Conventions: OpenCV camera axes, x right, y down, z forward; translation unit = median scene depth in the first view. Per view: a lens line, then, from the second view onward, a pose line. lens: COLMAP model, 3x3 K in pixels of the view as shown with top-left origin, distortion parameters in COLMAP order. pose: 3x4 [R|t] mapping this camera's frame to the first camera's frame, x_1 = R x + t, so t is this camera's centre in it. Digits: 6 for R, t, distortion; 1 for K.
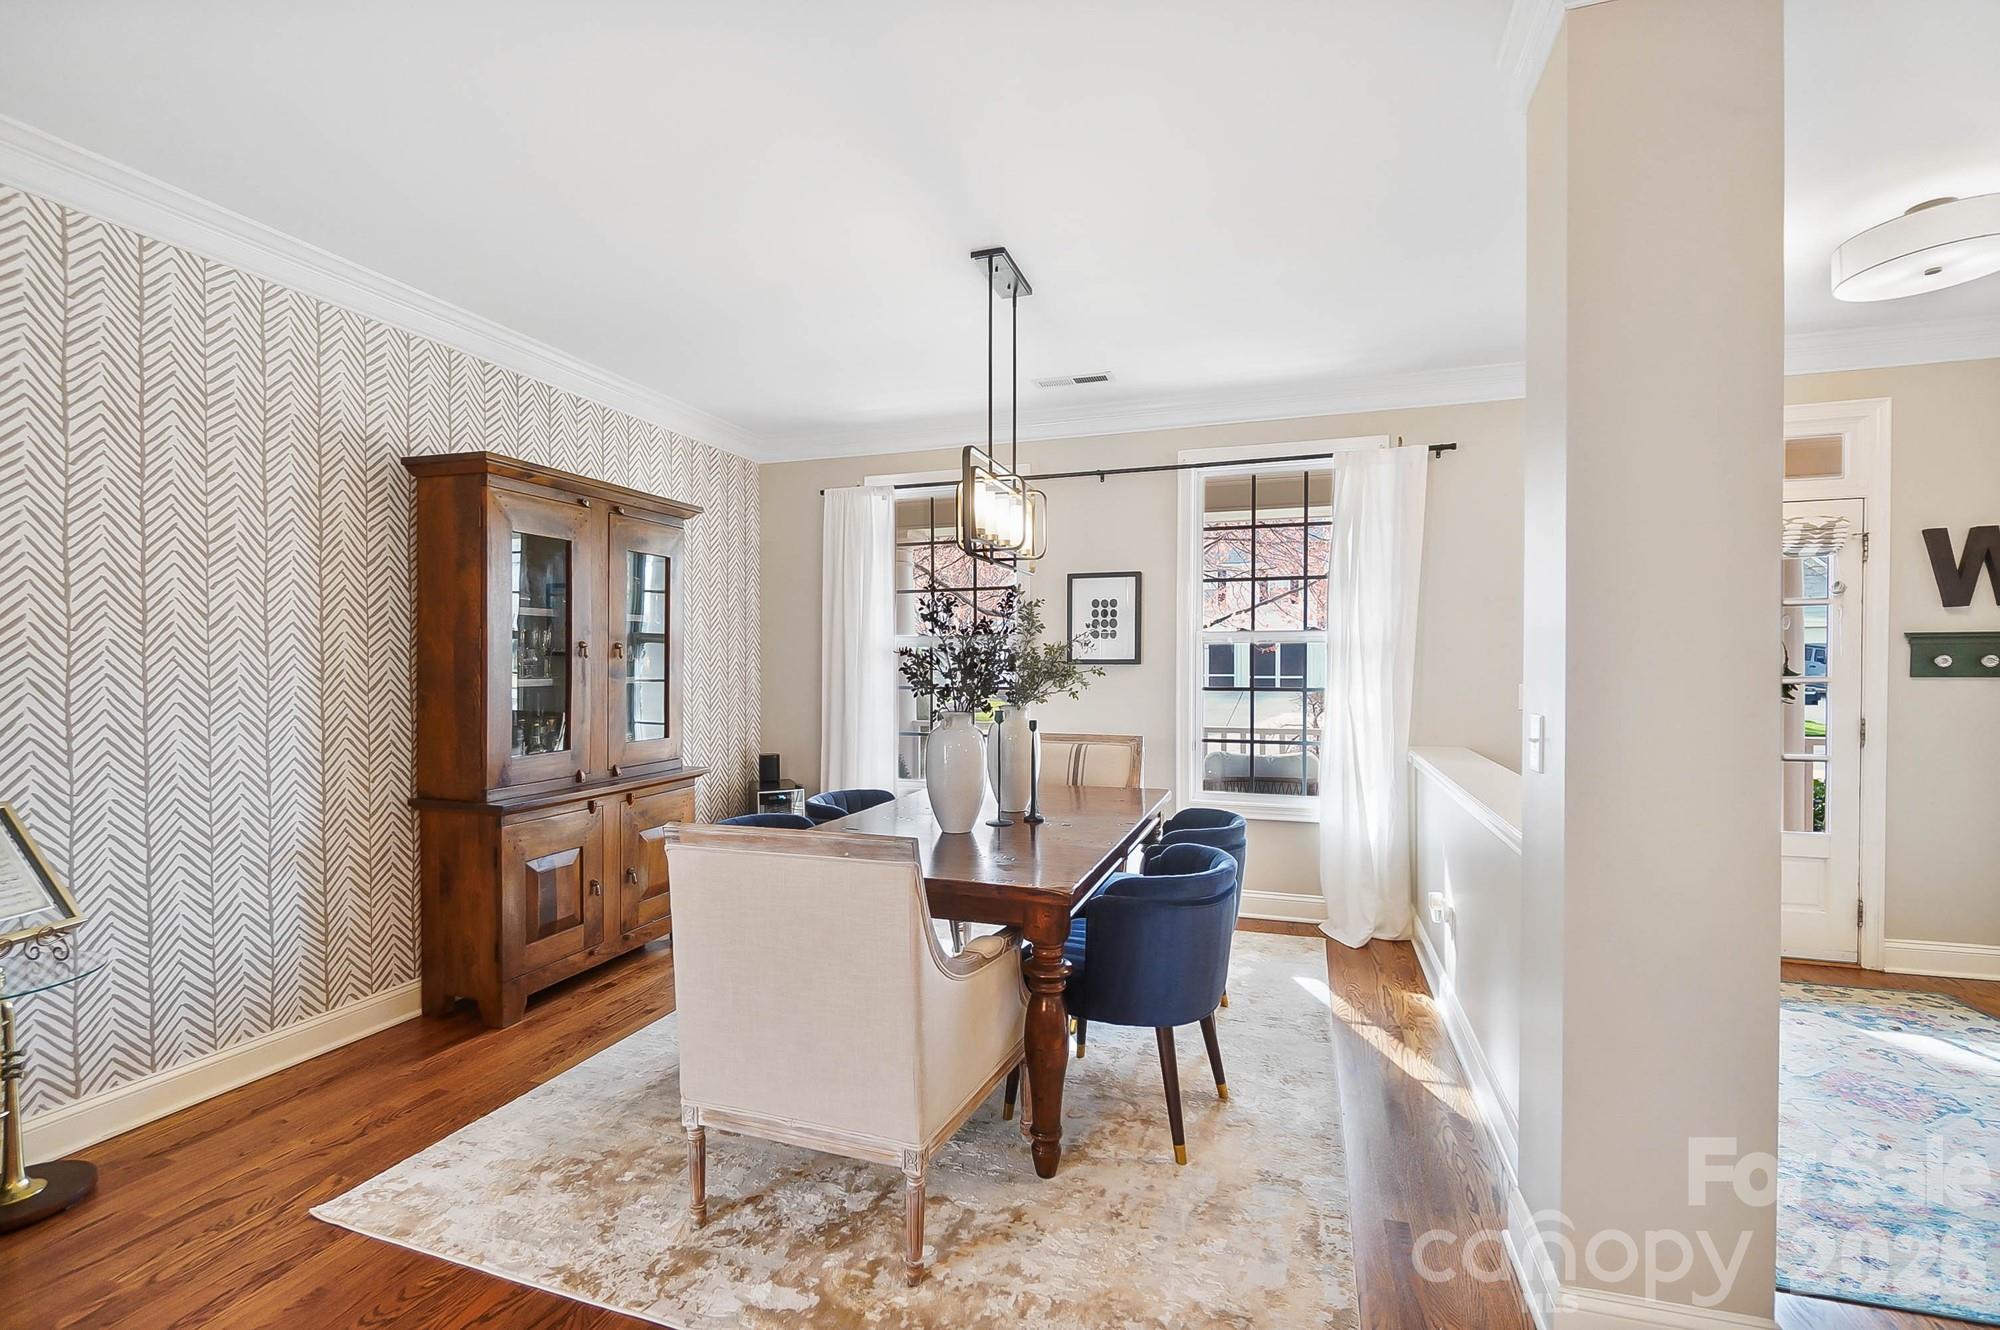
lens RADIAL K [[884.2, 0, 963.1], [0, 884.2, 676.1], [0, 0, 1]] dist [0.003934, -0.002440]
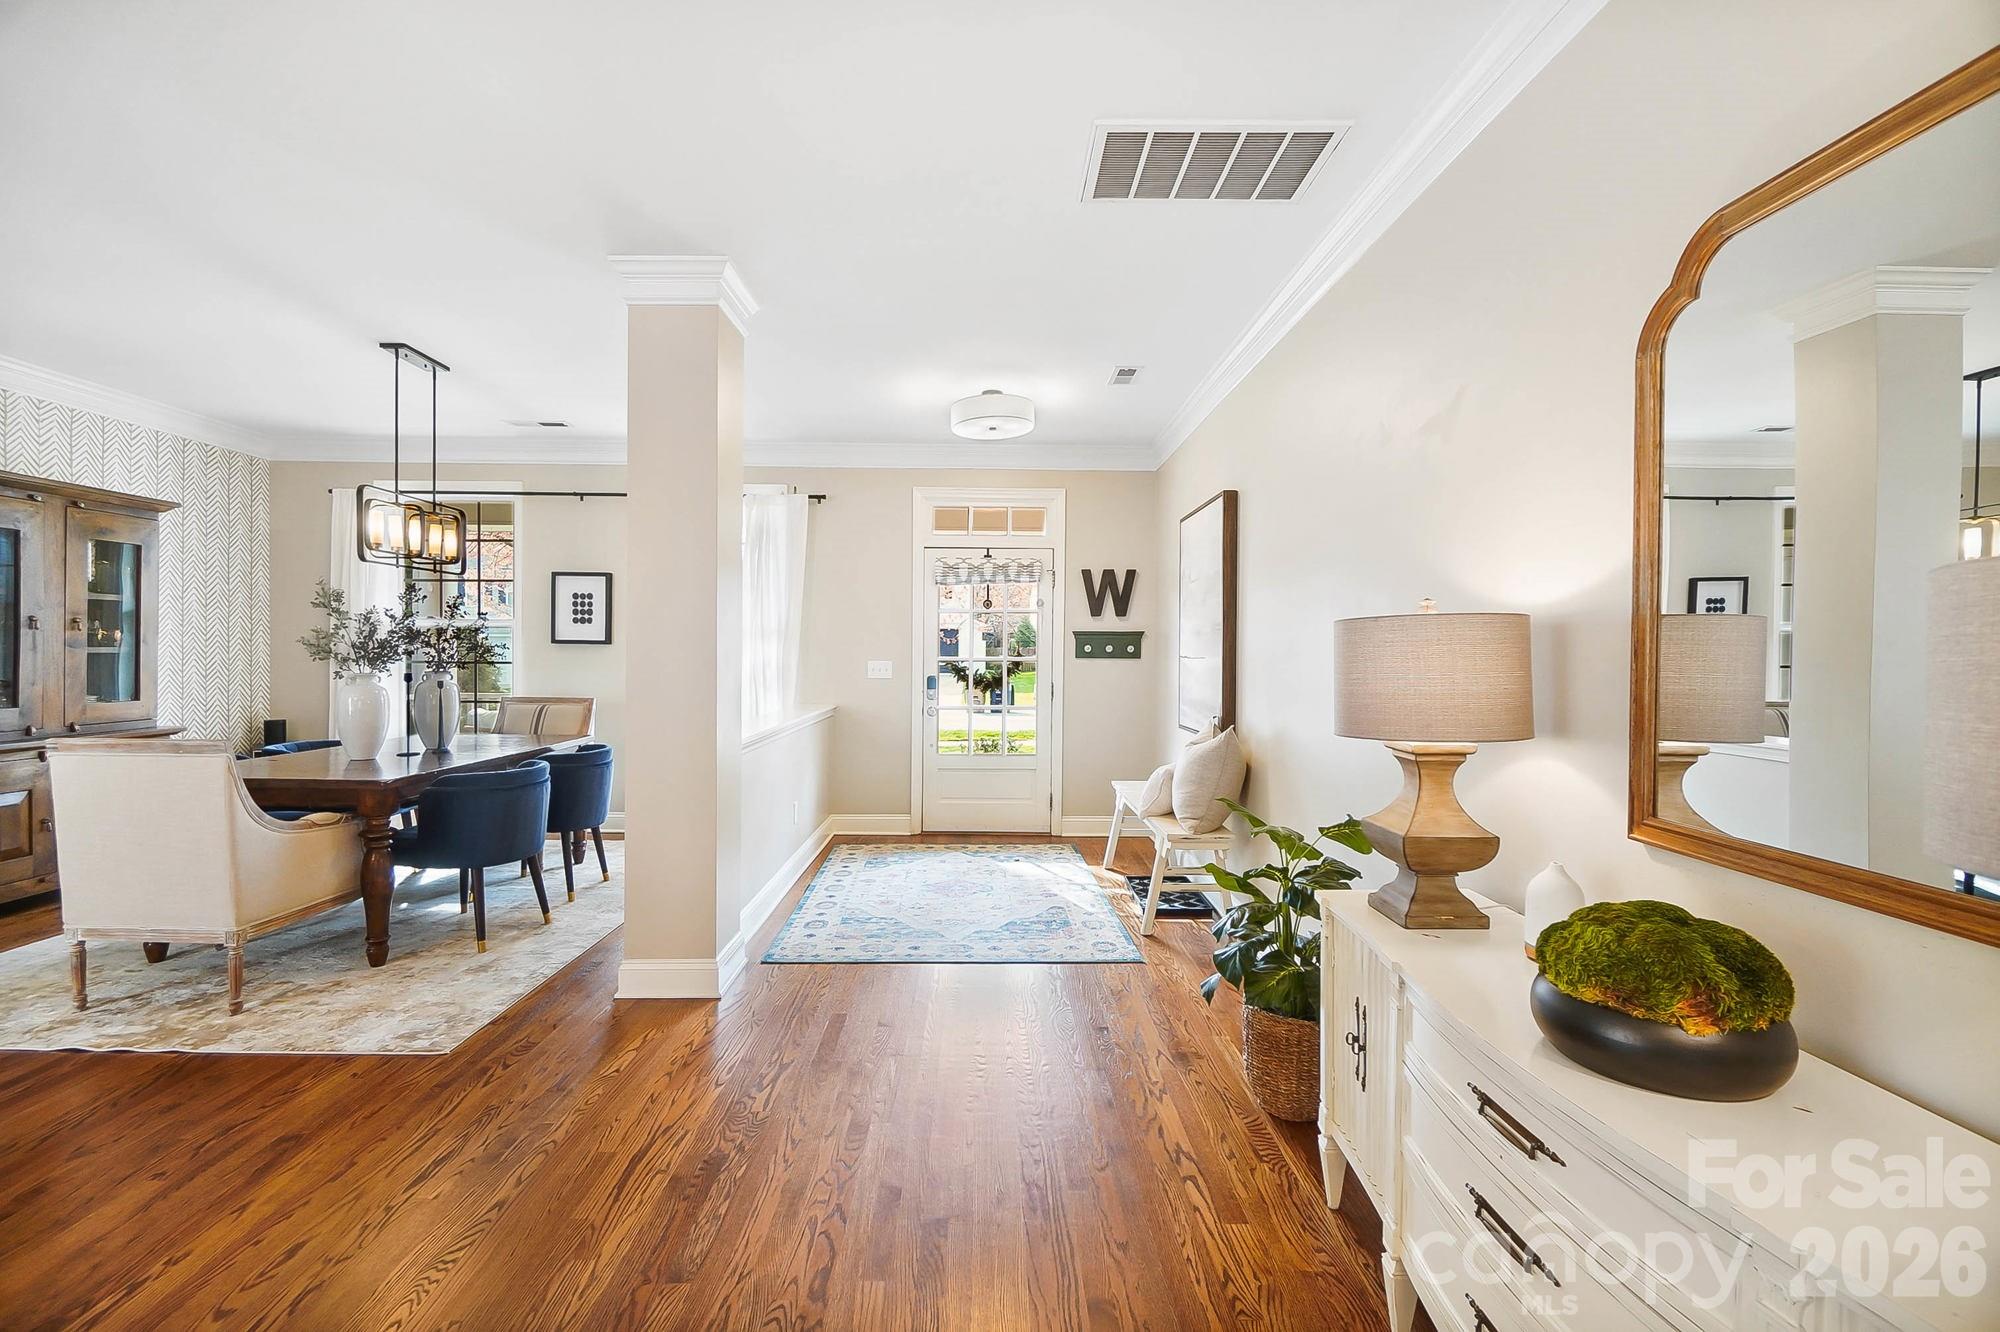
lens RADIAL K [[884.2, 0, 979.6], [0, 884.2, 666.8], [0, 0, 1]] dist [0.003934, -0.002440]
pose [[0.943995, 0.006918, 0.329888, 0.359480], [-0.008480, 0.999959, 0.003298, 0.013826], [-0.329851, -0.005911, 0.944014, -0.511035]]
